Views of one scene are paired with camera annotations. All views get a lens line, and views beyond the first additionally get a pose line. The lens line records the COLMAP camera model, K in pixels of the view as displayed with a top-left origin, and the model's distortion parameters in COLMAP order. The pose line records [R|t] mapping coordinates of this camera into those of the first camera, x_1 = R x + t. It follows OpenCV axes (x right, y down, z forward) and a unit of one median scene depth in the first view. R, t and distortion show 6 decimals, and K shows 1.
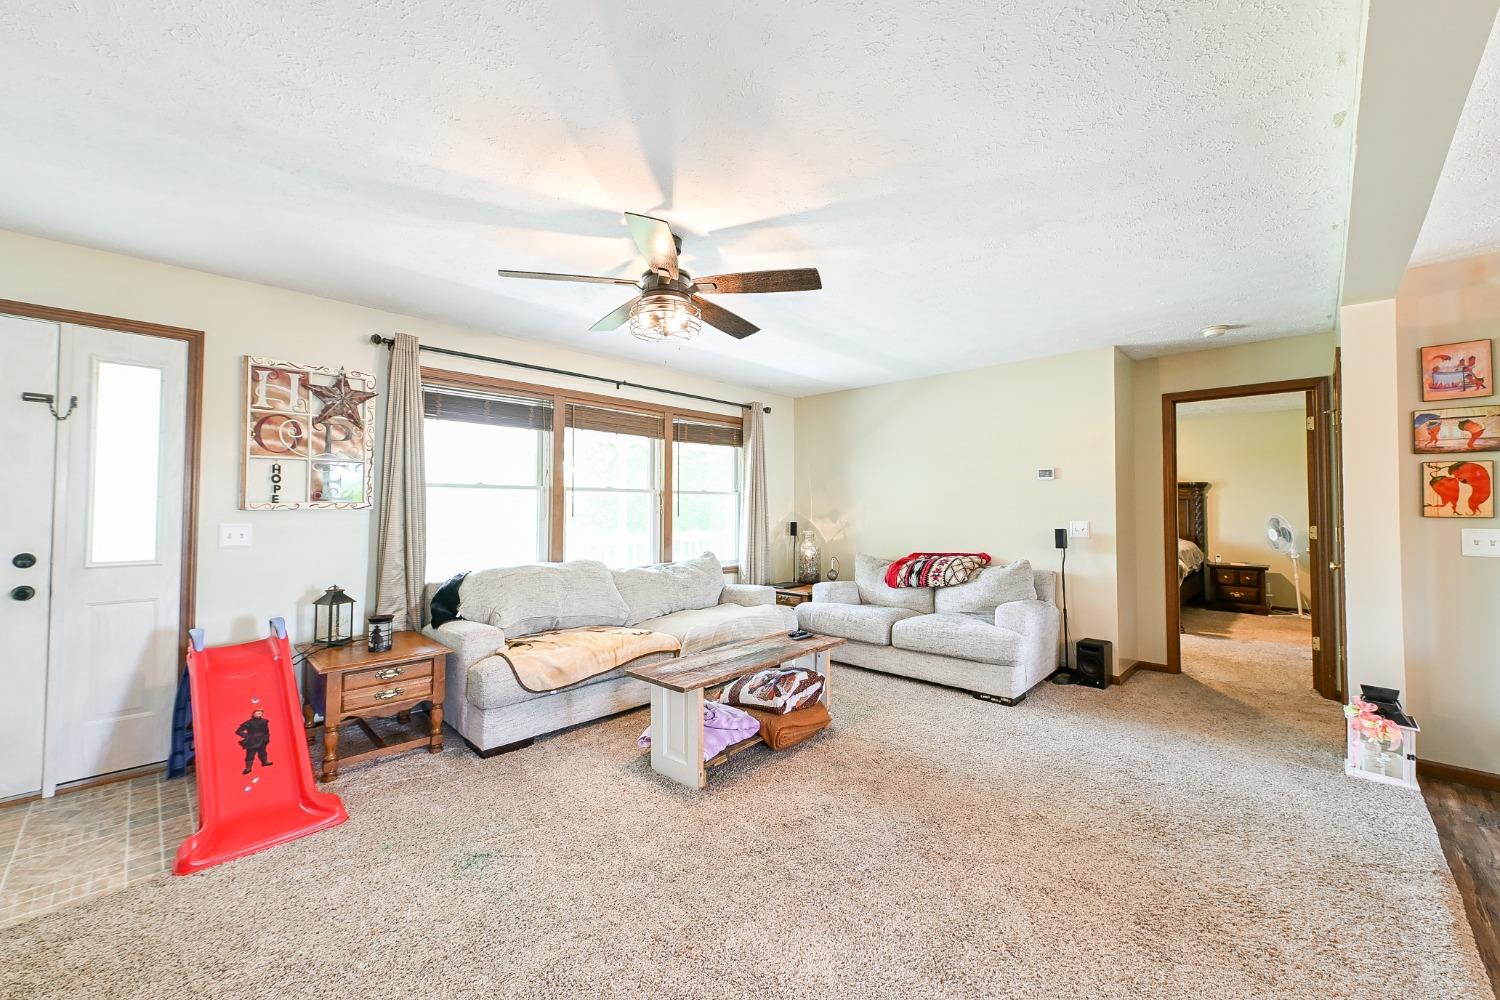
lens RADIAL K [[589.8, 0, 762.0], [0, 589.8, 495.2], [0, 0, 1]] dist [0.005482, -0.001399]
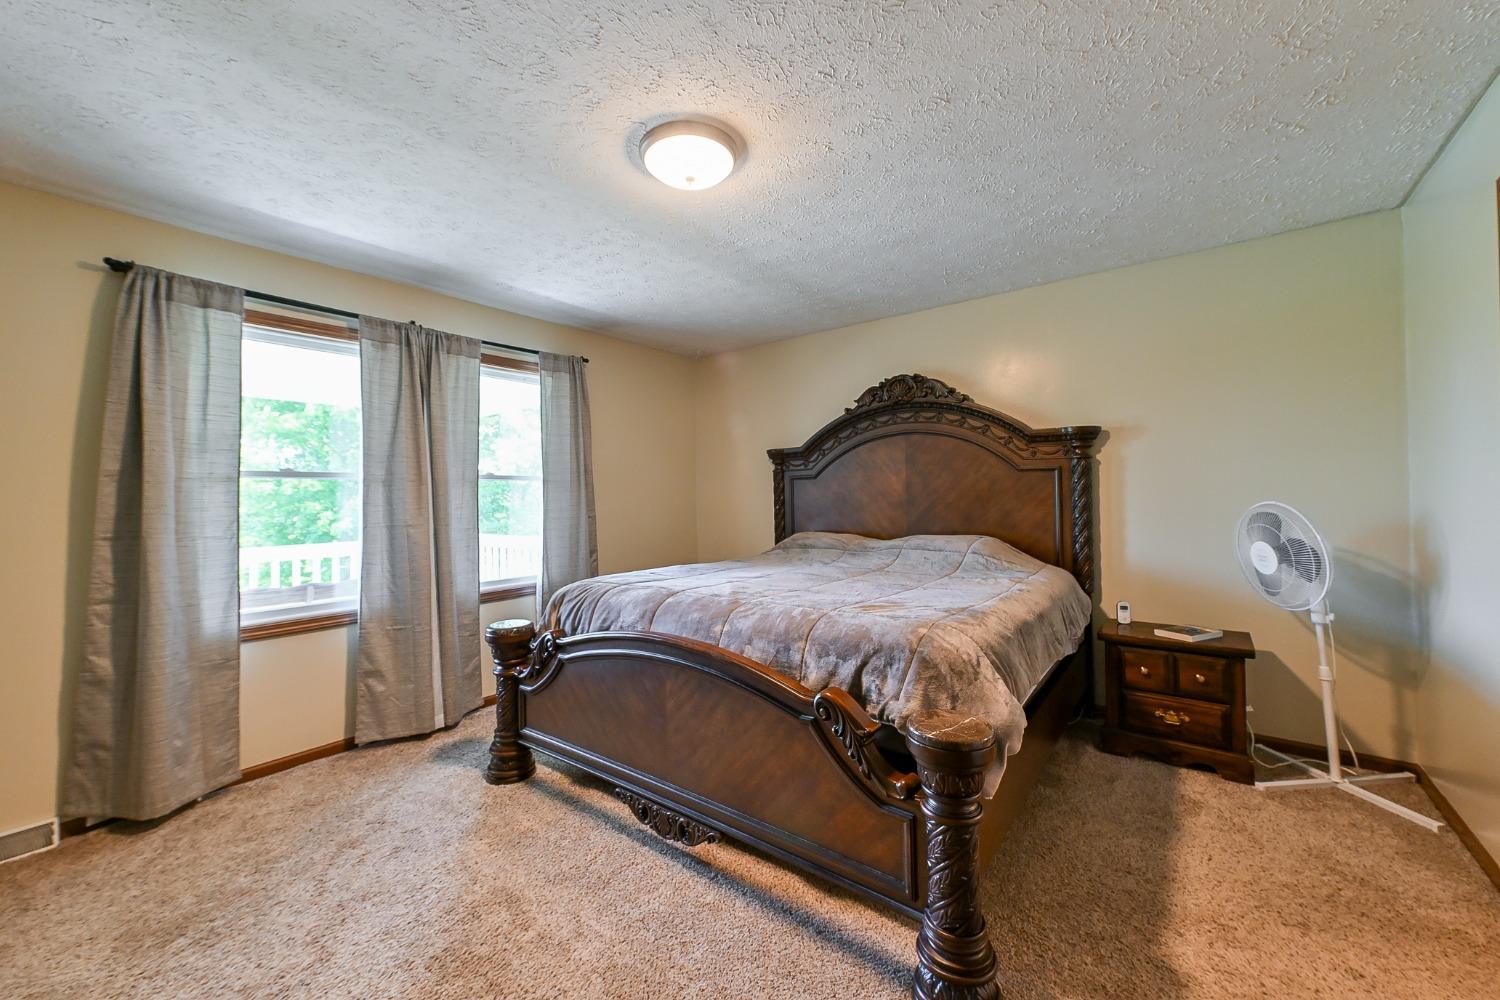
lens RADIAL K [[589.8, 0, 746.9], [0, 589.8, 492.8], [0, 0, 1]] dist [0.005482, -0.001399]
pose [[0.995019, -0.014905, 0.098562, 0.497809], [0.013218, 0.999755, 0.017746, 0.015166], [-0.098803, -0.016355, 0.994973, 0.653650]]
